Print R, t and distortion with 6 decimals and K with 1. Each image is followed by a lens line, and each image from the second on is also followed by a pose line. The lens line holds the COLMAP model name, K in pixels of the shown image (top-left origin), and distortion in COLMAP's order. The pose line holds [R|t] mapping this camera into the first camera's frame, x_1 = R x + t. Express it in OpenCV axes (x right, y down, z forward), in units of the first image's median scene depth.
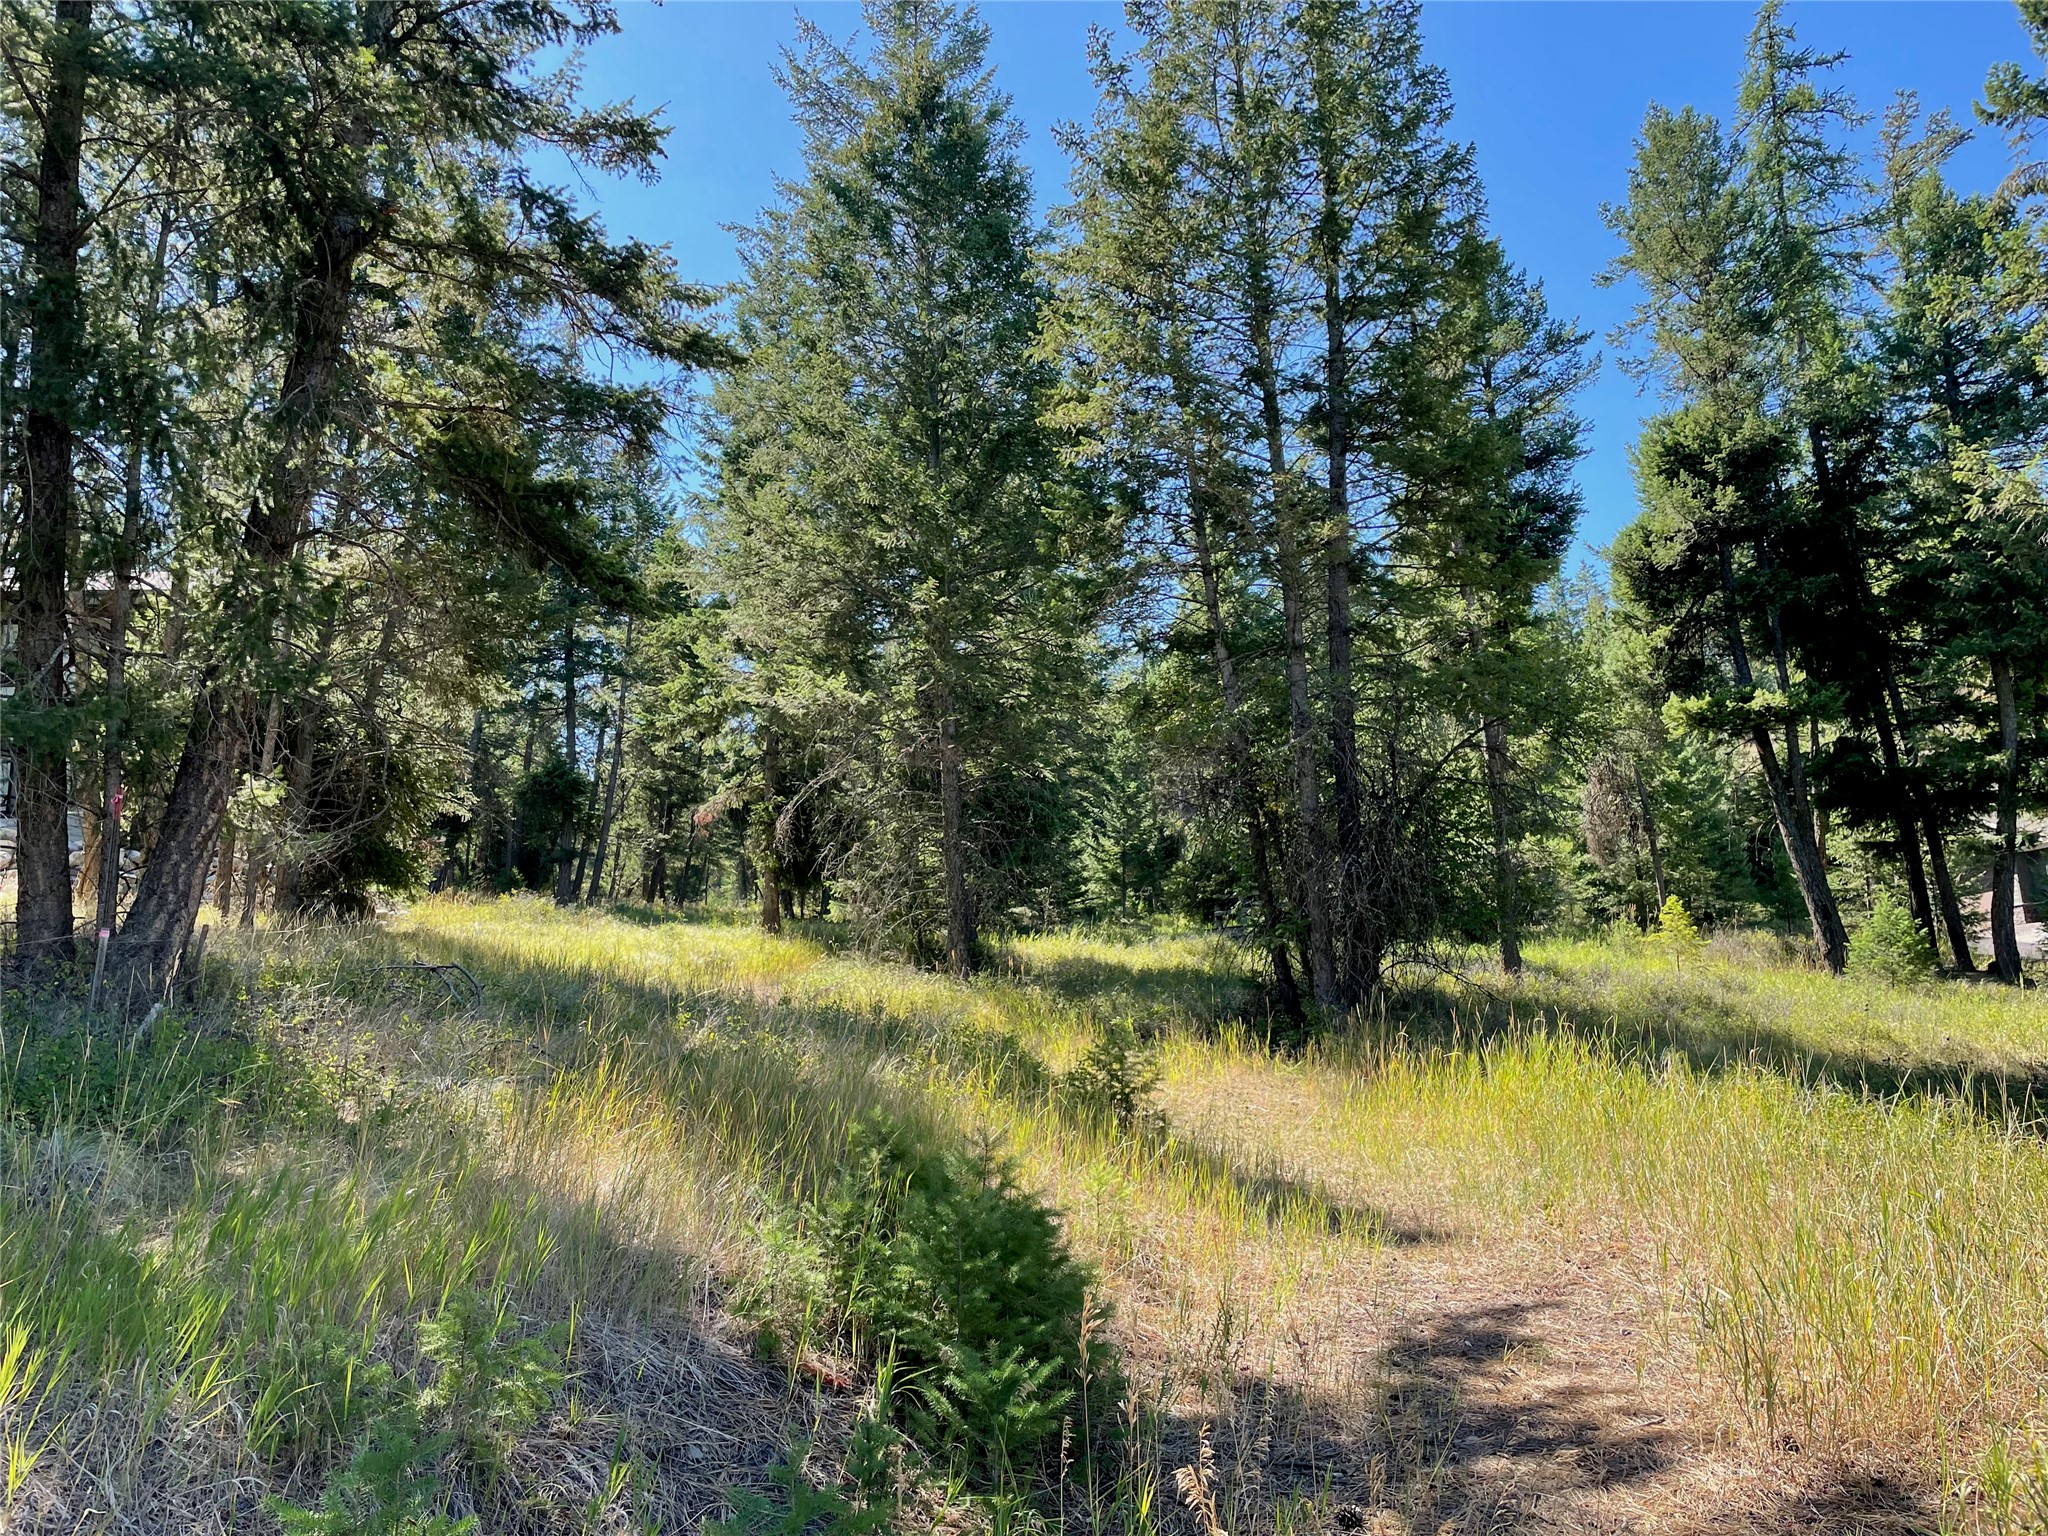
lens RADIAL K [[1541.7, 0, 1031.9], [0, 1541.7, 774.0], [0, 0, 1]] dist [0.078666, -0.115883]
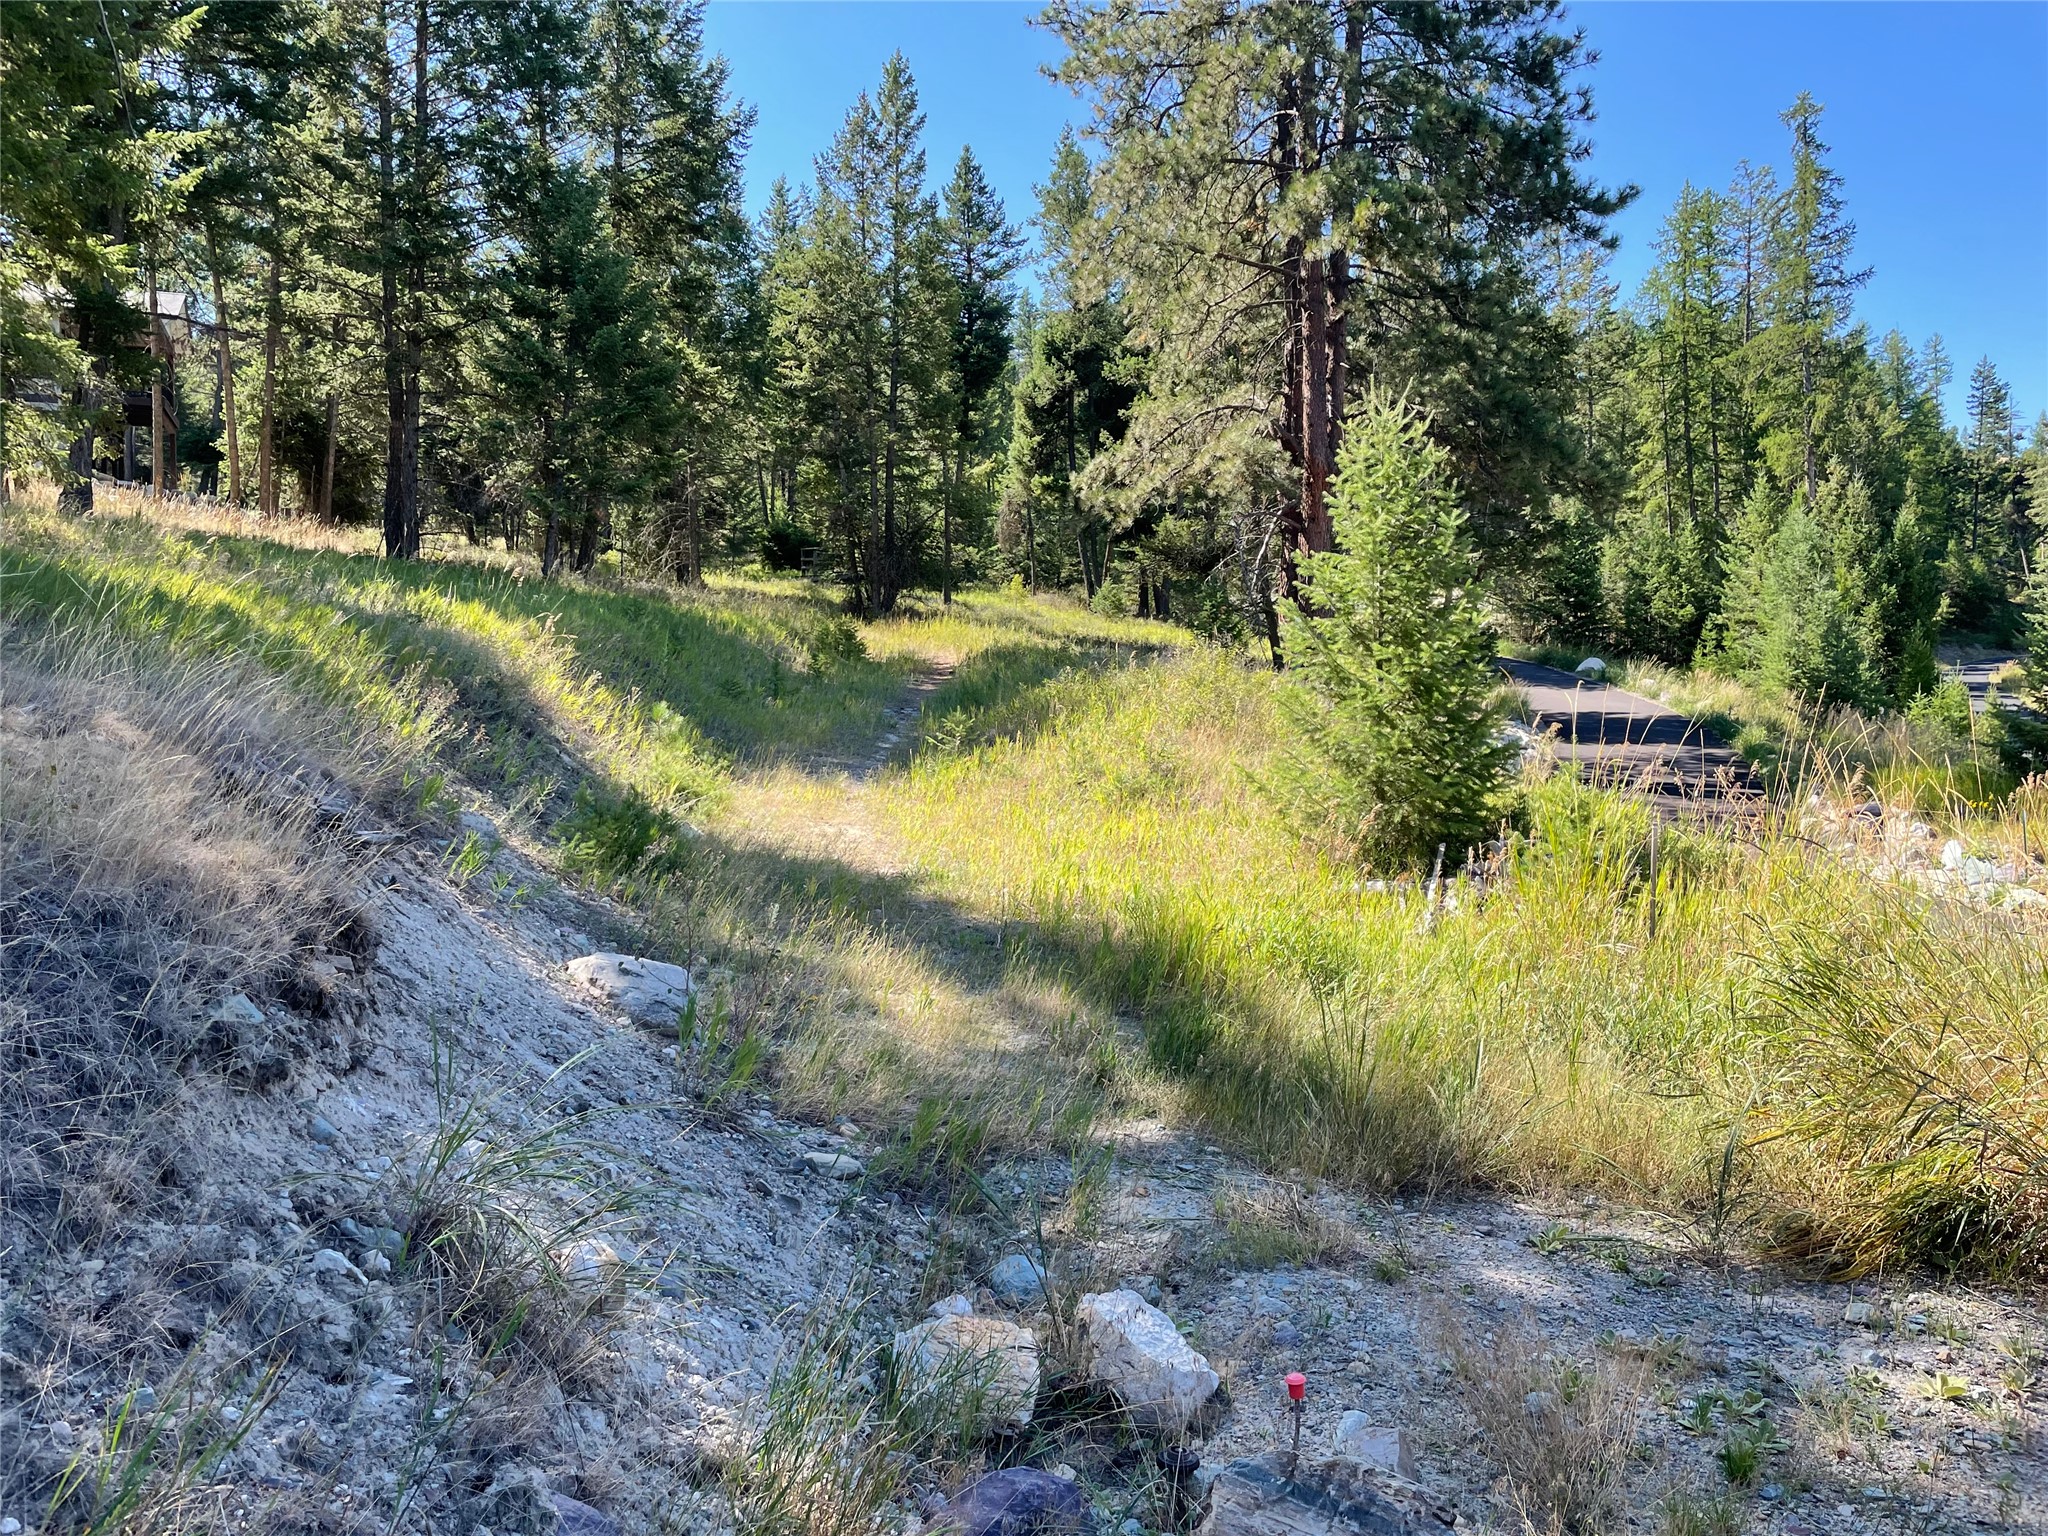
lens RADIAL K [[1541.7, 0, 1031.9], [0, 1541.7, 774.0], [0, 0, 1]] dist [0.078666, -0.115883]
pose [[0.942637, 0.017861, 0.333341, -0.255211], [-0.094031, 0.972341, 0.213804, -0.099324], [-0.320302, -0.232884, 0.918244, -0.925925]]
